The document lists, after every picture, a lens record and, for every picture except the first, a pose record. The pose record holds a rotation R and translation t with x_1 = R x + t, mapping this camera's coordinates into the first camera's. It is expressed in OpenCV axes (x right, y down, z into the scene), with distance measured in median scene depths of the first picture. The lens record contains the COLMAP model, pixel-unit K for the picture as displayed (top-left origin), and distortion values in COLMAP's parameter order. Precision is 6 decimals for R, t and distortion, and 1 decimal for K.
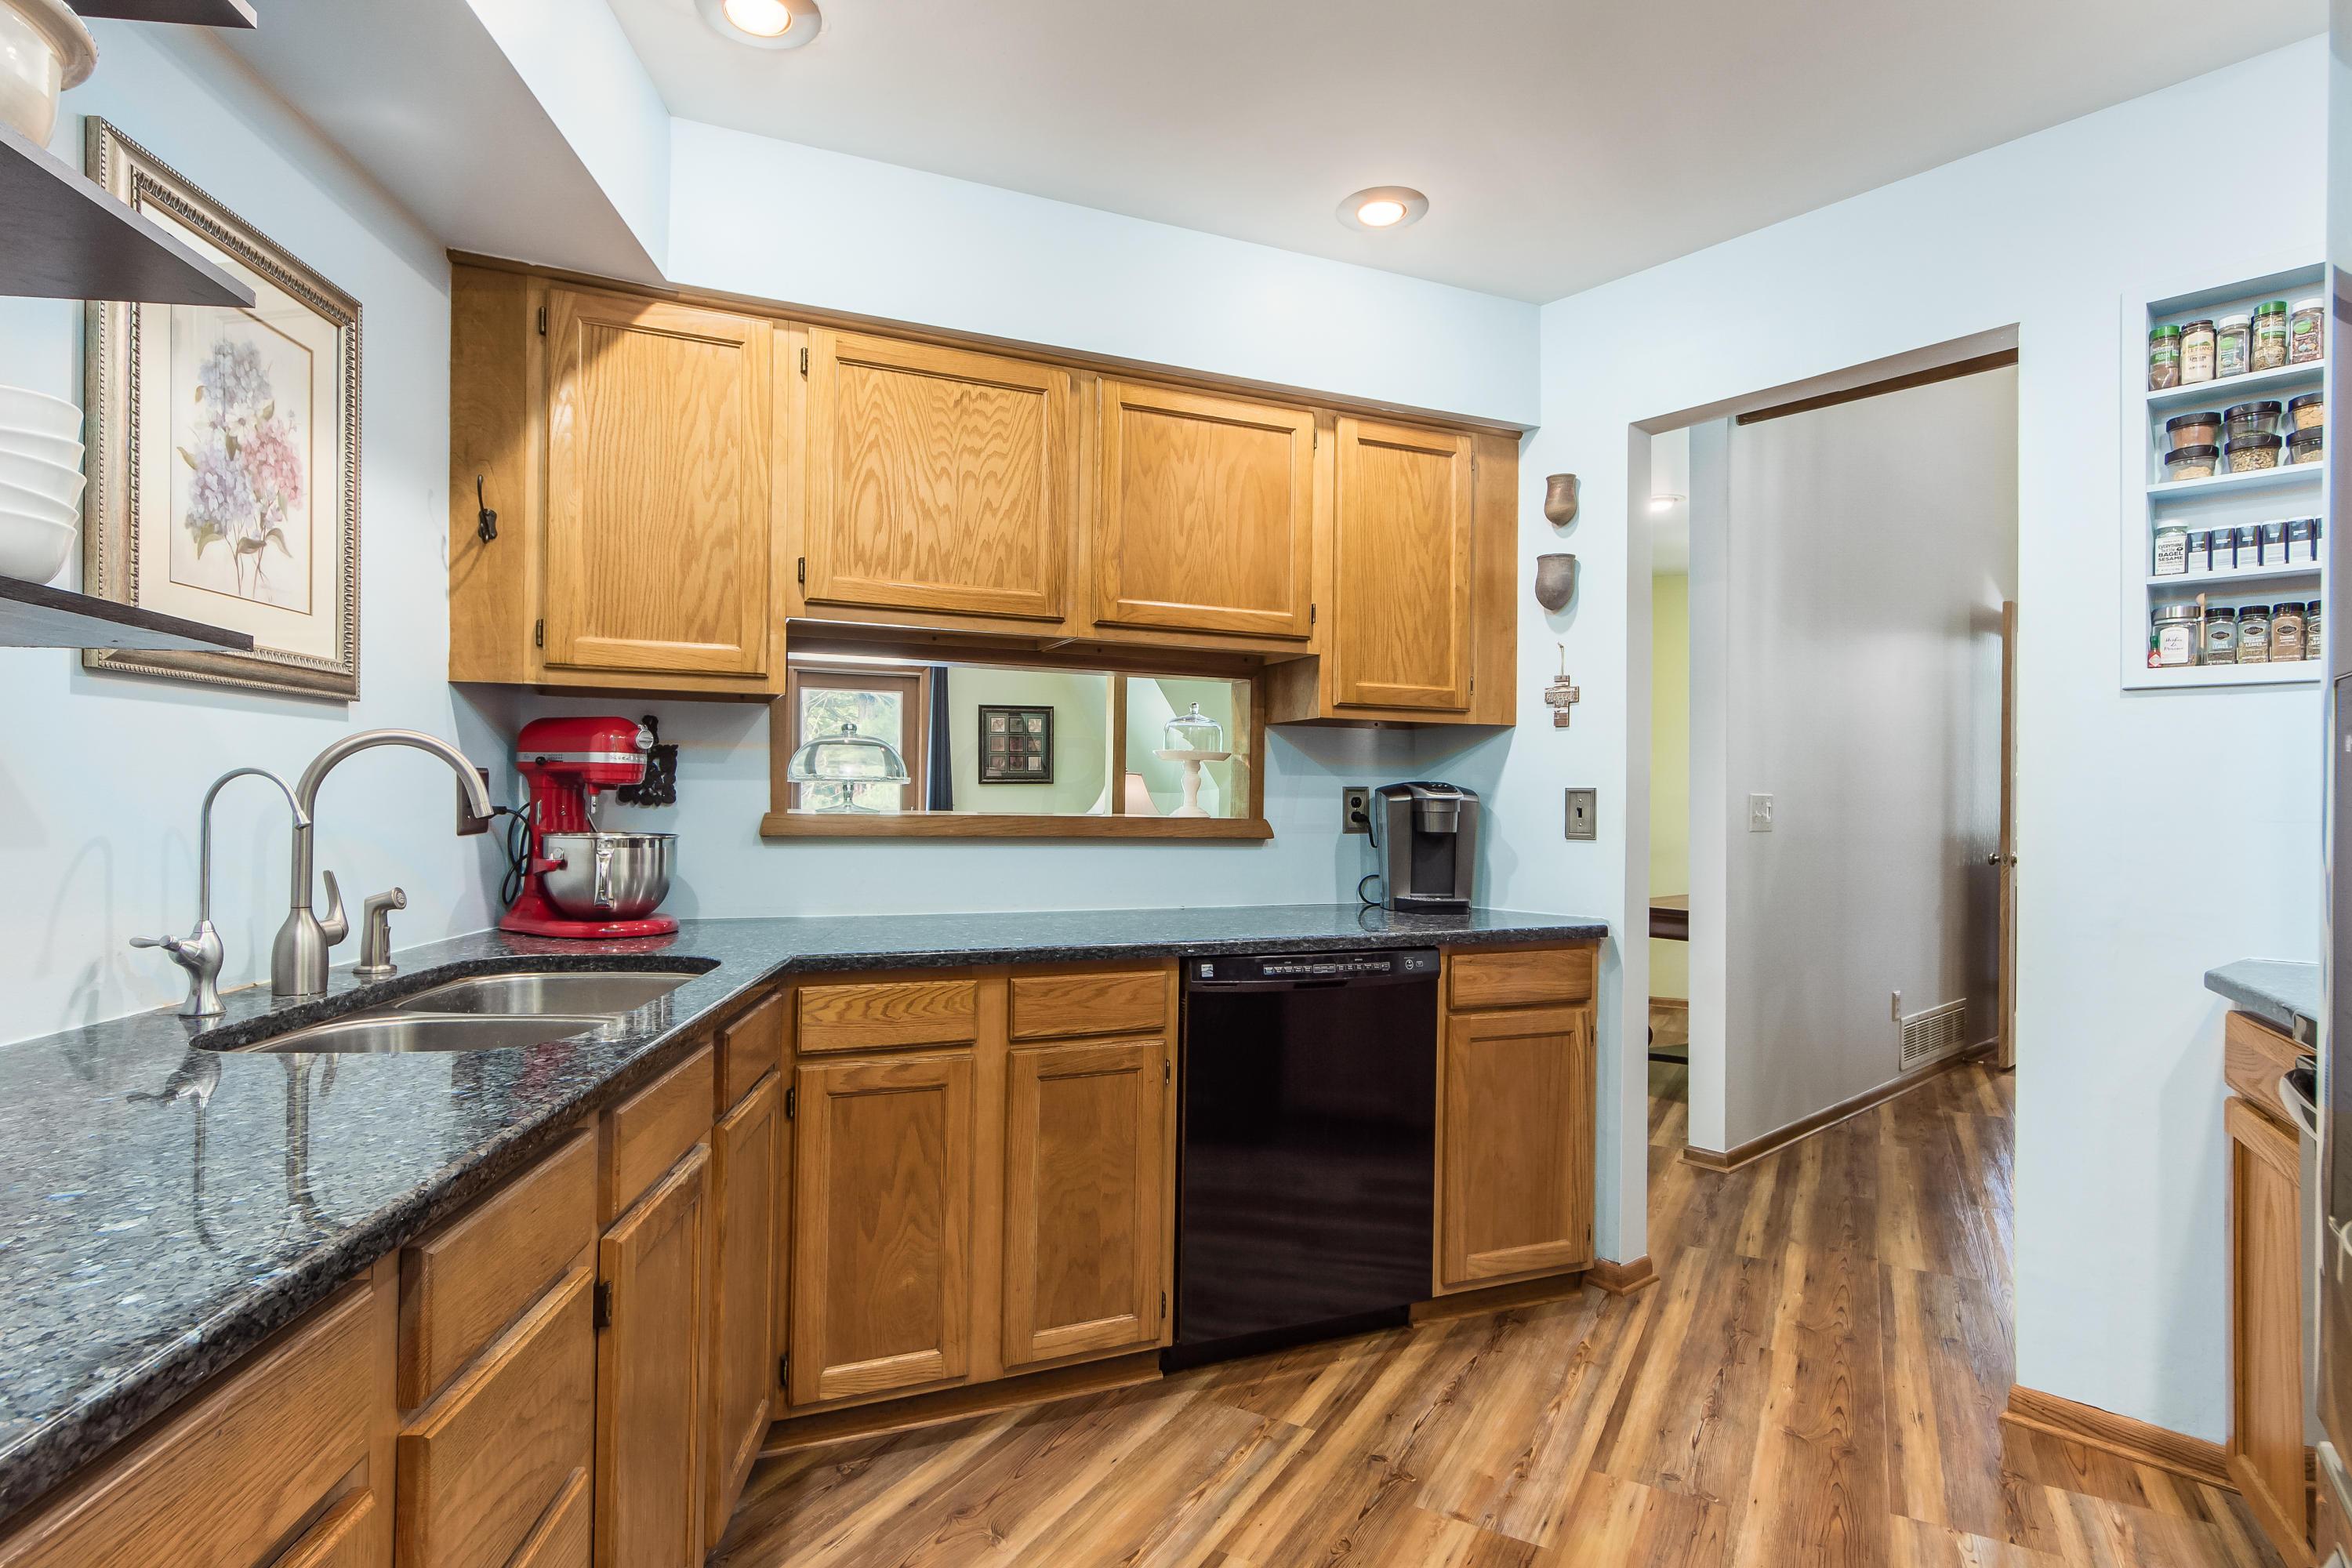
lens RADIAL K [[1301.4, 0, 1176.0], [0, 1301.4, 784.0], [0, 0, 1]] dist [0.016722, 0.000573]
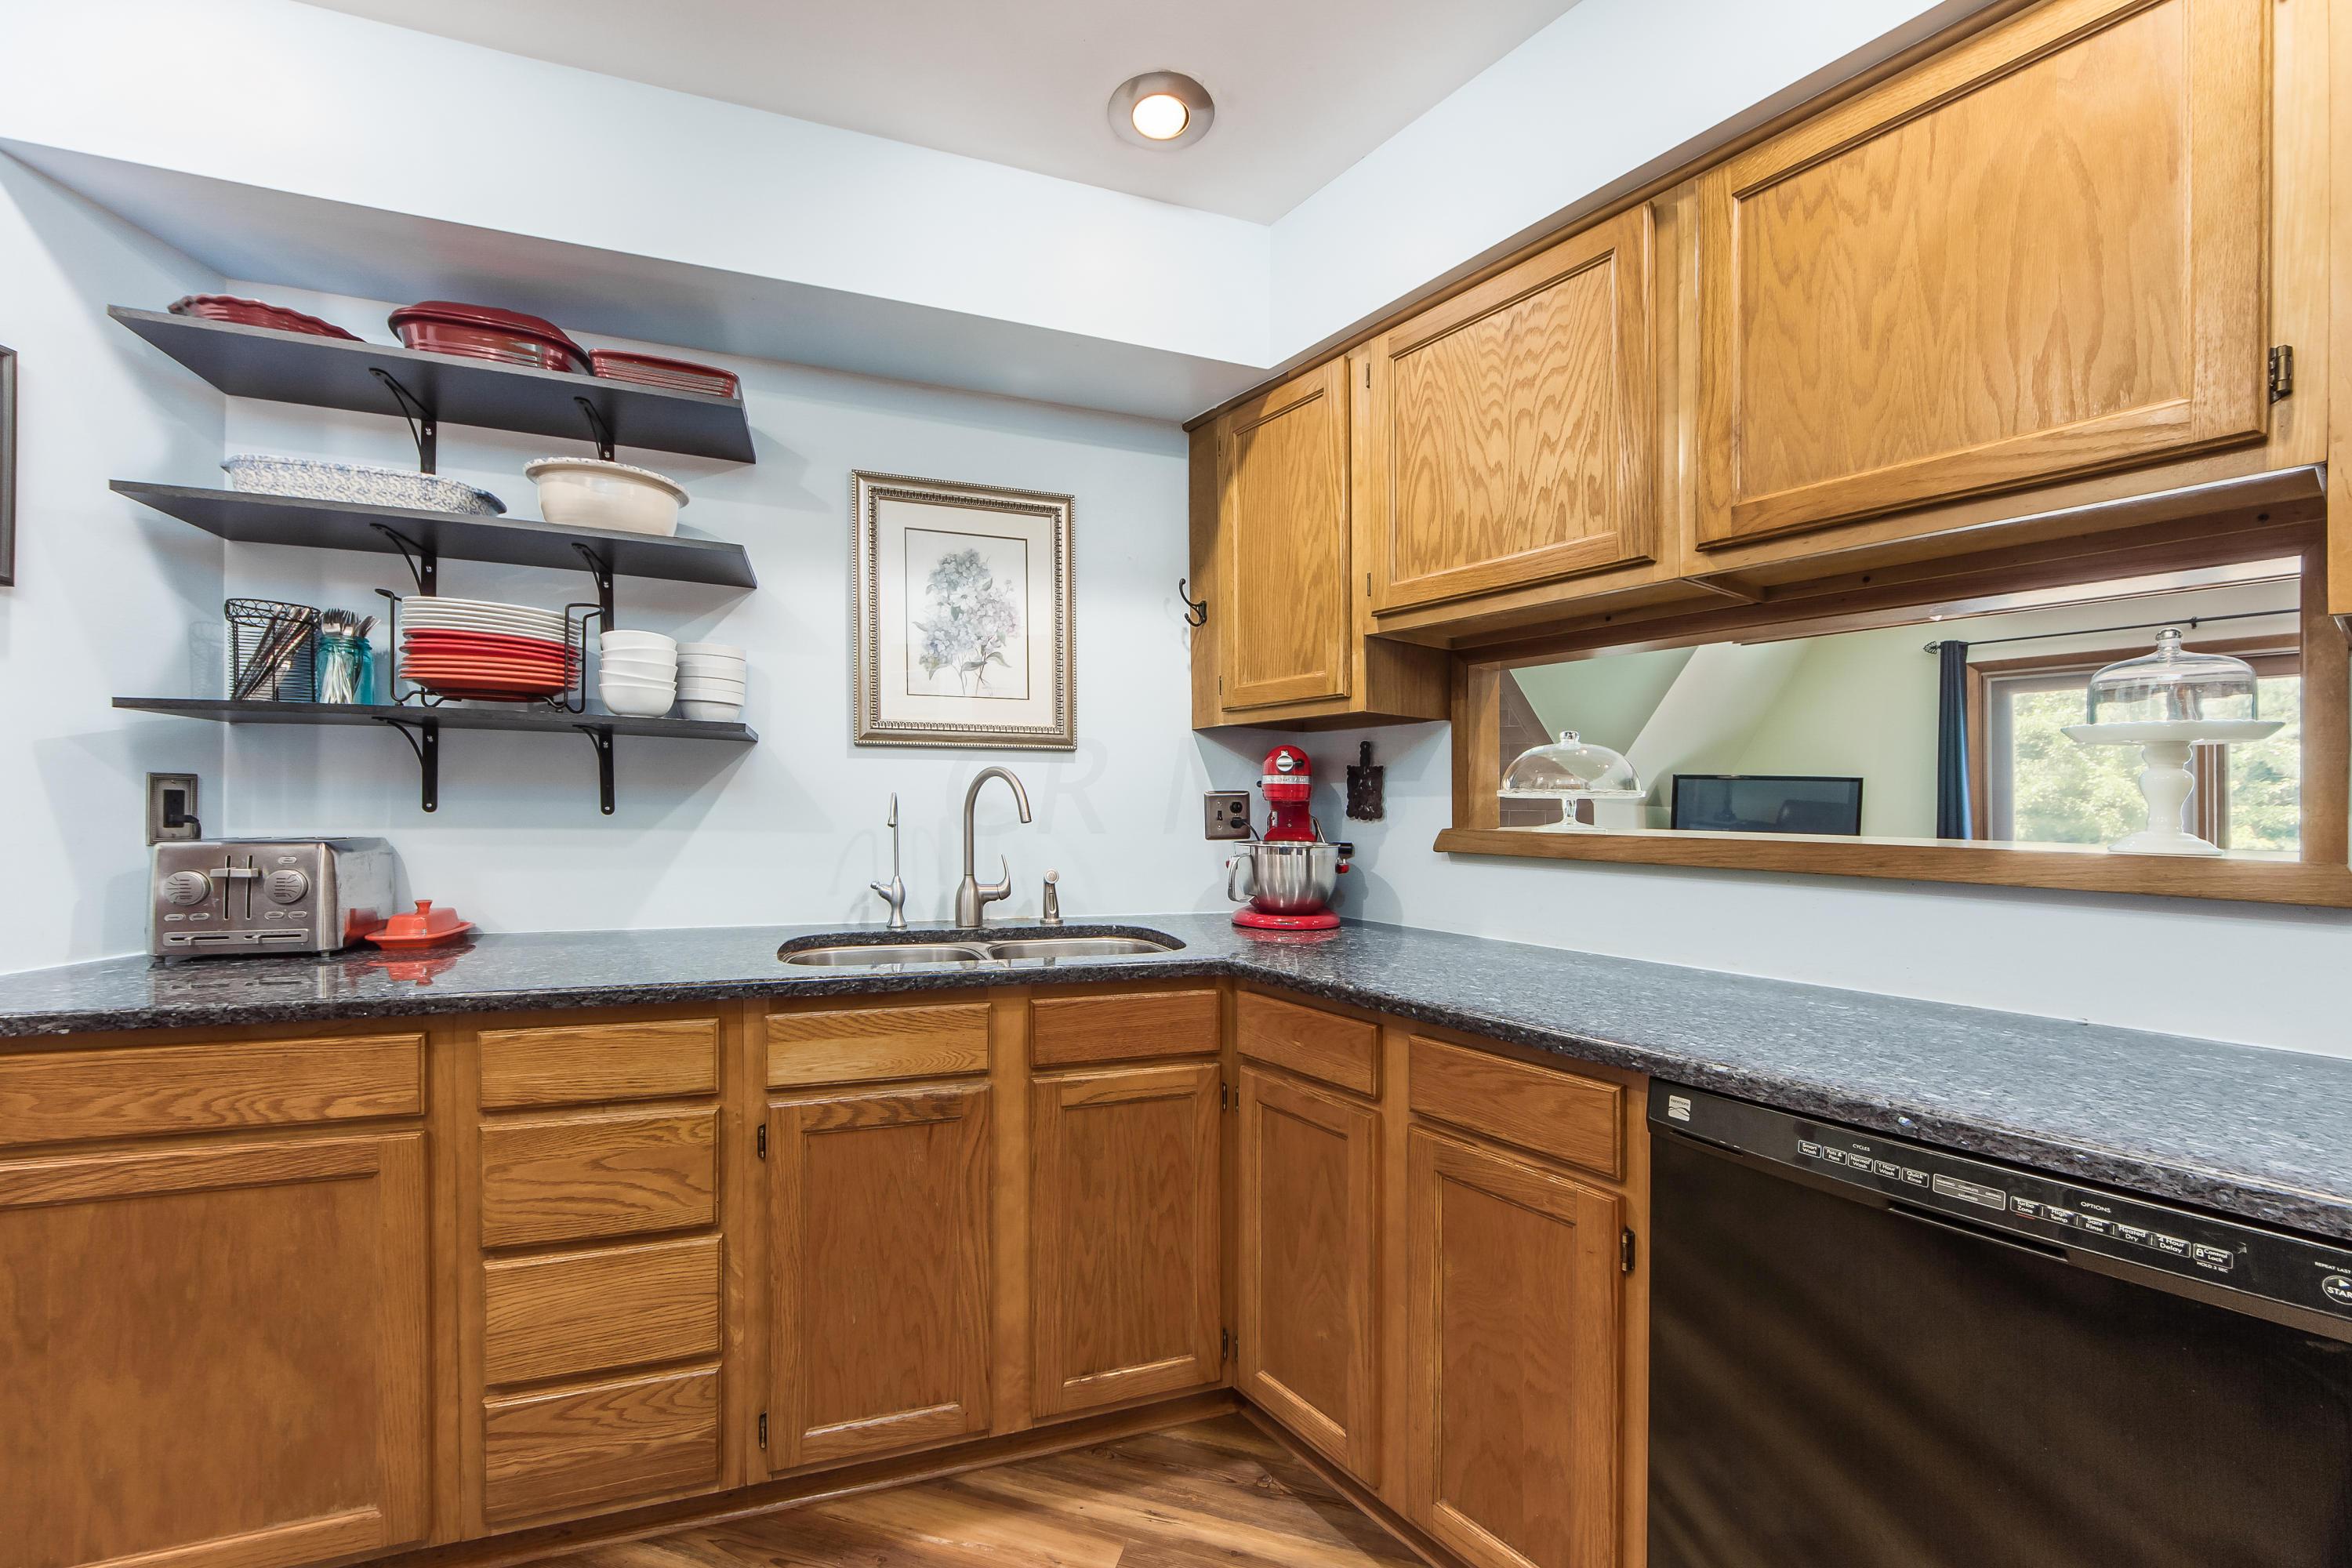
lens RADIAL K [[964.3, 0, 1174.4], [0, 964.3, 809.7], [0, 0, 1]] dist [0.001239, -0.001118]
pose [[0.180556, -0.006026, -0.983546, 0.414759], [0.006140, 0.999969, -0.005000, 0.011609], [0.983546, -0.005137, 0.180587, 0.716402]]
